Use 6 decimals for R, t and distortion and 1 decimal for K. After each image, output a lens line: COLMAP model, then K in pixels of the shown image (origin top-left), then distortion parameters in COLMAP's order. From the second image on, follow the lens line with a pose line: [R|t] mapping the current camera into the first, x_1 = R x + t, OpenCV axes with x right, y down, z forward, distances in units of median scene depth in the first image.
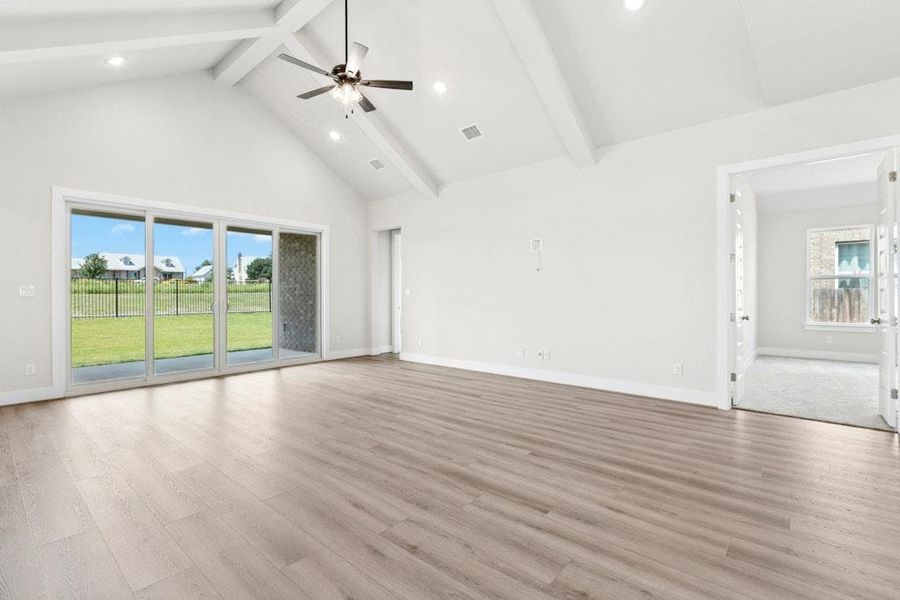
lens RADIAL K [[416.6, 0, 446.5], [0, 416.6, 296.0], [0, 0, 1]] dist [-0.029194, 0.000195]
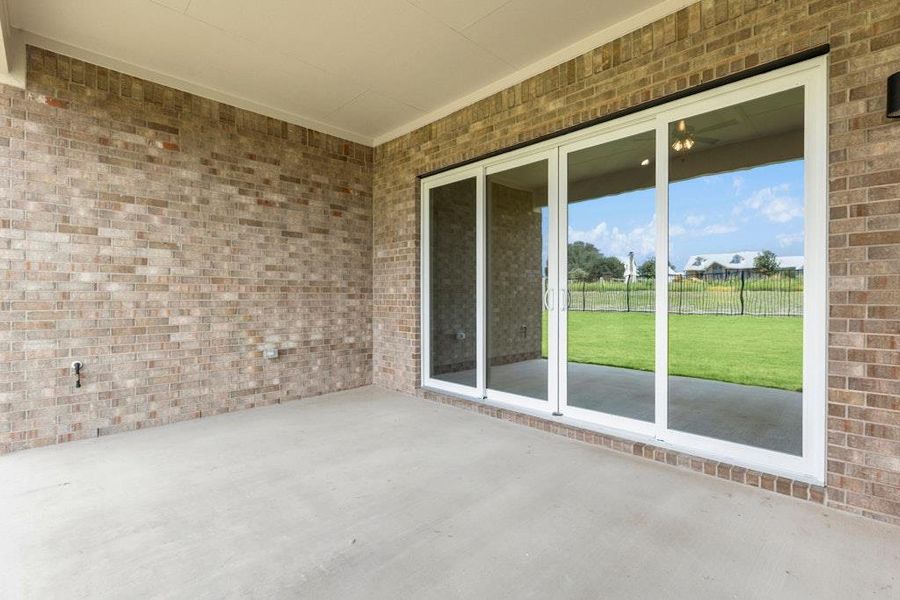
lens RADIAL K [[416.6, 0, 446.5], [0, 416.6, 296.0], [0, 0, 1]] dist [-0.029194, 0.000195]
pose [[0.092929, -0.000002, 0.995673, -0.747385], [0.001438, 0.999999, -0.000132, 0.014868], [-0.995672, 0.001444, 0.092929, 0.744976]]
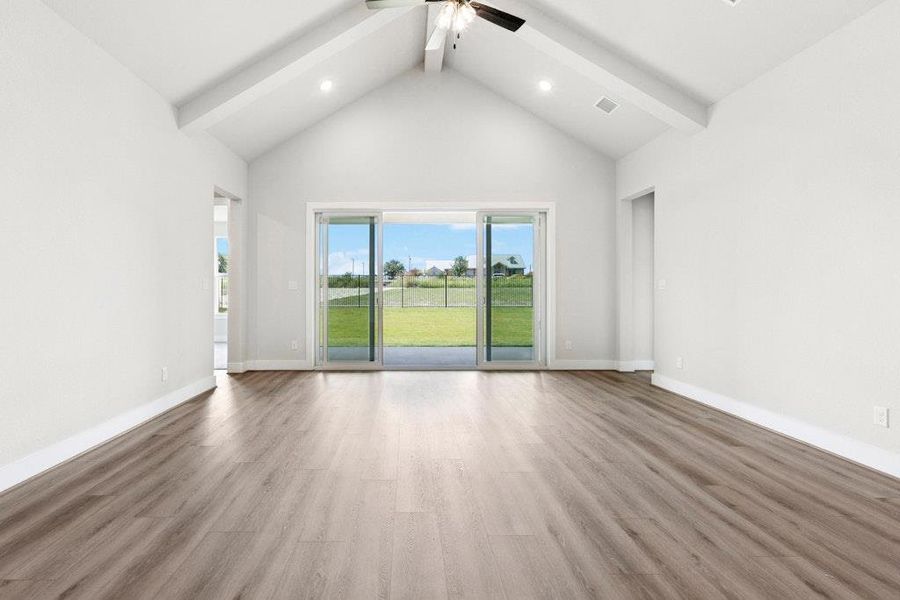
lens RADIAL K [[416.6, 0, 446.5], [0, 416.6, 296.0], [0, 0, 1]] dist [-0.029194, 0.000195]
pose [[0.637594, 0.012597, -0.770270, 0.196907], [-0.001683, 0.999887, 0.014959, -0.000300], [0.770371, -0.008241, 0.637543, 0.319421]]
